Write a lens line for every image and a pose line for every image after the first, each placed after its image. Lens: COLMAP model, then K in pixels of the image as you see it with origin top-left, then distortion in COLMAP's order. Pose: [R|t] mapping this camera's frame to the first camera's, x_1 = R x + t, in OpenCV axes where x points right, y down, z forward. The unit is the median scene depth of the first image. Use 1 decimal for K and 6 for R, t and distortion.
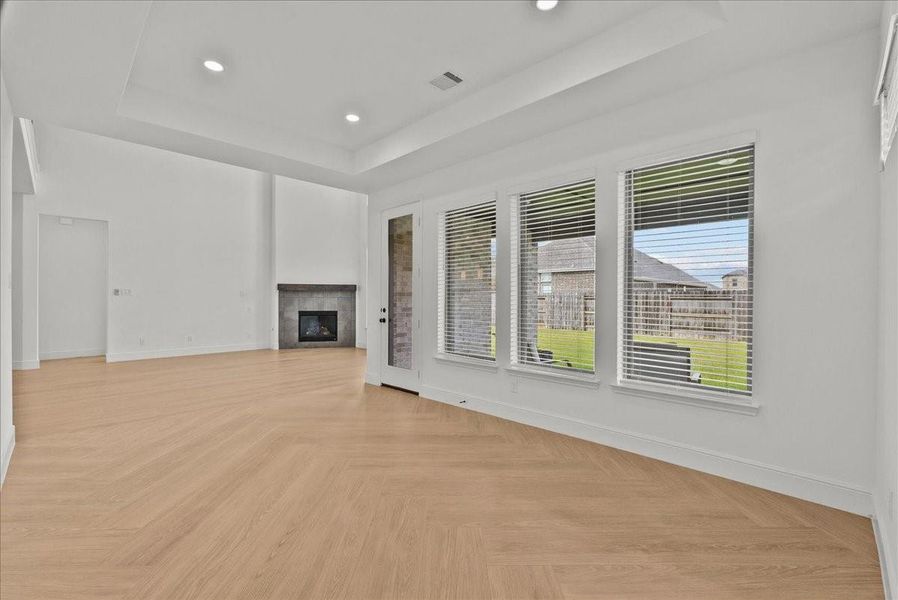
lens RADIAL K [[392.6, 0, 448.6], [0, 392.6, 298.9], [0, 0, 1]] dist [-0.004557, -0.000432]
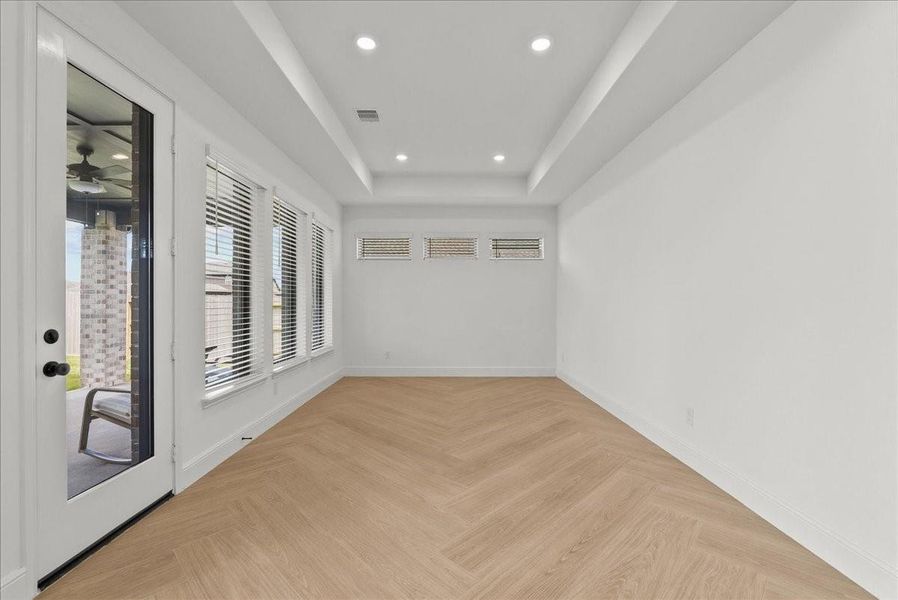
lens RADIAL K [[392.6, 0, 449.0], [0, 392.6, 301.8], [0, 0, 1]] dist [-0.004557, -0.000432]
pose [[-0.707679, -0.001797, 0.706532, -1.017095], [-0.005092, 0.999984, -0.002556, 0.001970], [-0.706516, -0.005406, -0.707676, 1.672295]]
